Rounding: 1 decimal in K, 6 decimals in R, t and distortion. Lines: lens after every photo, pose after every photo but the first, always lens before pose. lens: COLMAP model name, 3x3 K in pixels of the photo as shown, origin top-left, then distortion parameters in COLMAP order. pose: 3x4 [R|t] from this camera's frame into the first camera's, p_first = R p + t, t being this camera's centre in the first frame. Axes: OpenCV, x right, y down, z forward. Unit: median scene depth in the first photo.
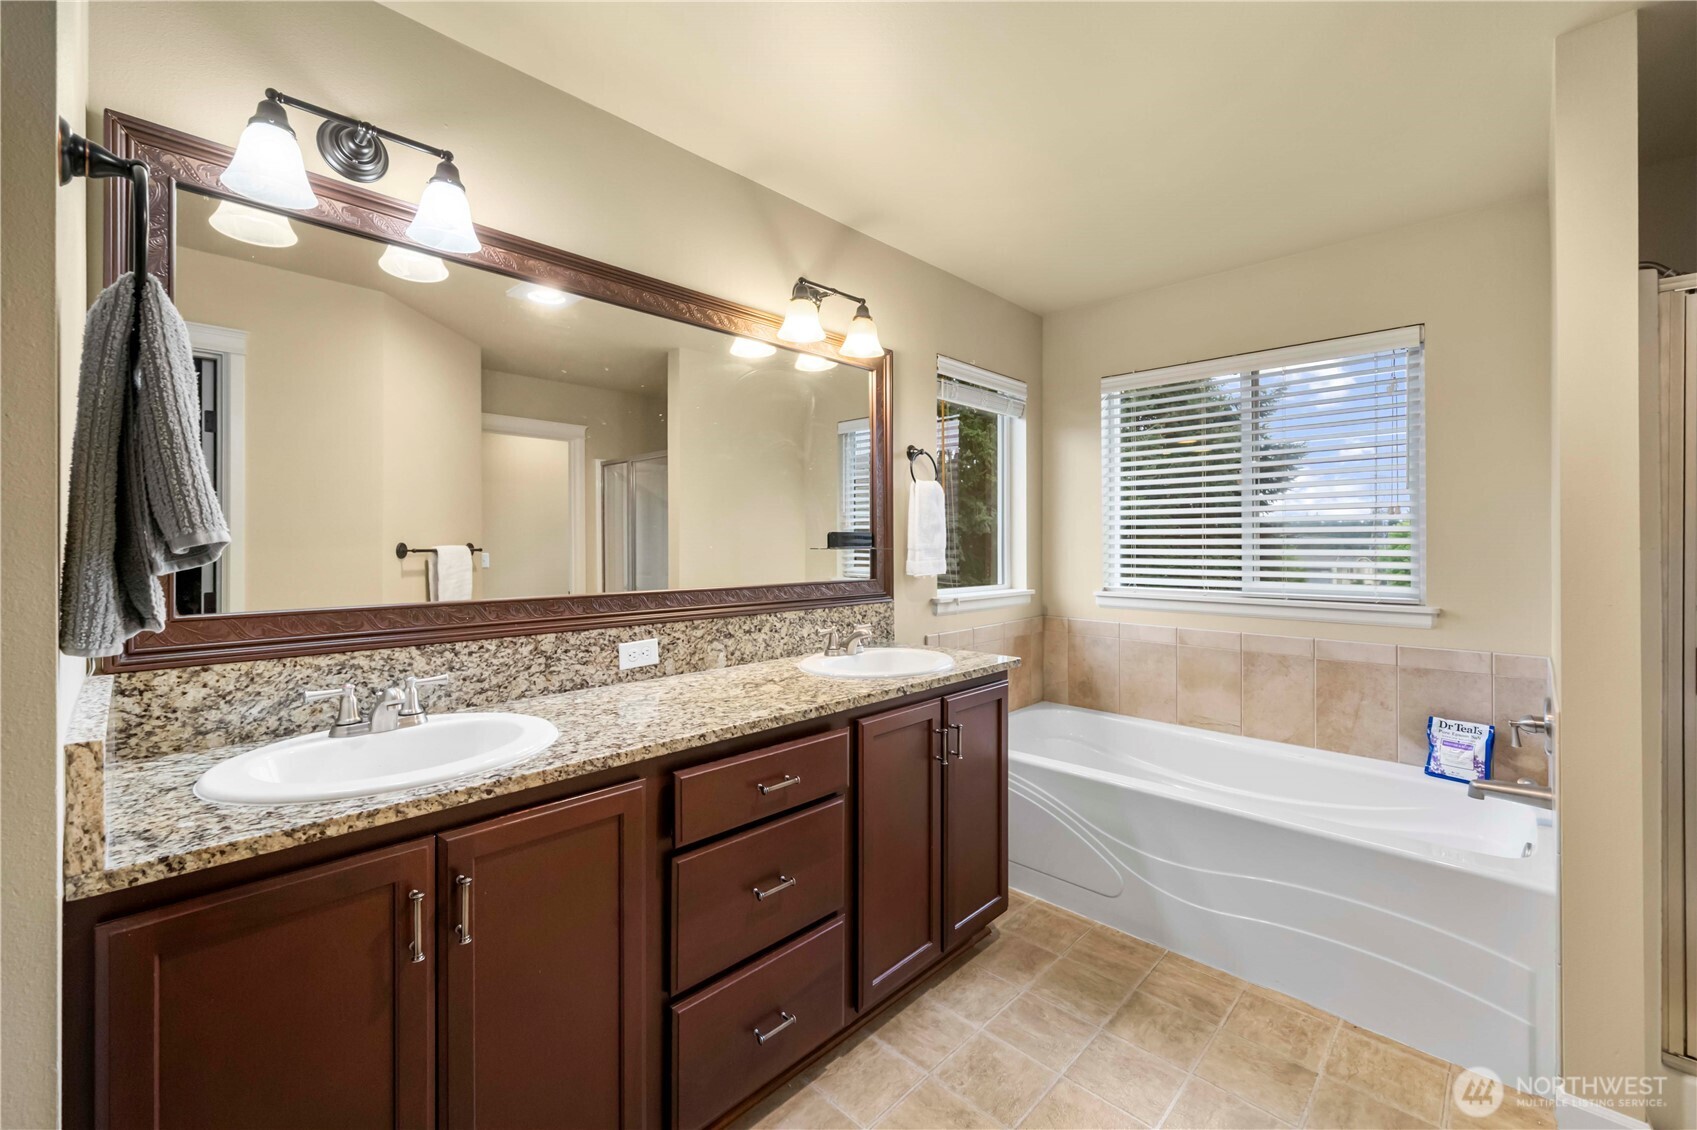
lens RADIAL K [[669.5, 0, 856.7], [0, 669.5, 541.5], [0, 0, 1]] dist [-0.003319, -0.000402]
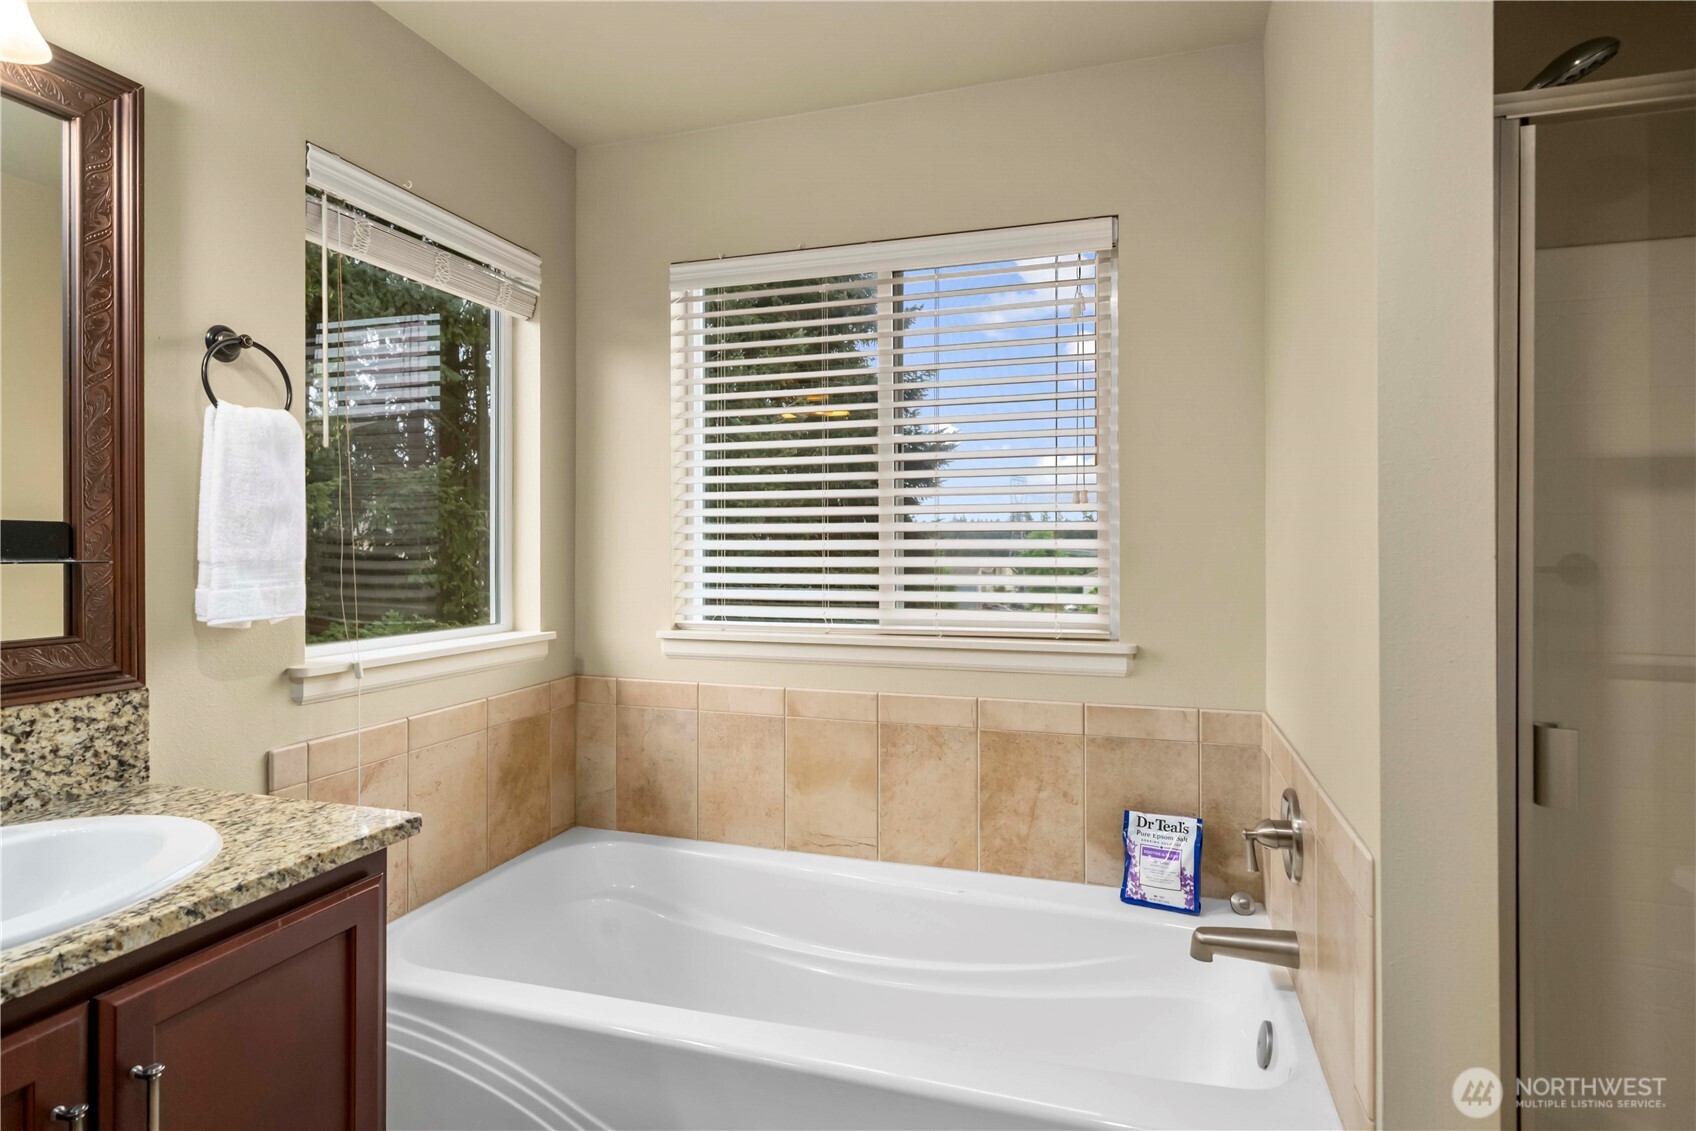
lens RADIAL K [[885.6, 0, 850.8], [0, 885.6, 555.2], [0, 0, 1]] dist [-0.003312, 0.000881]
pose [[0.889932, -0.005215, 0.456063, 0.188039], [-0.000046, 0.999934, 0.011523, 0.000384], [-0.456093, -0.010275, 0.889873, 0.297184]]
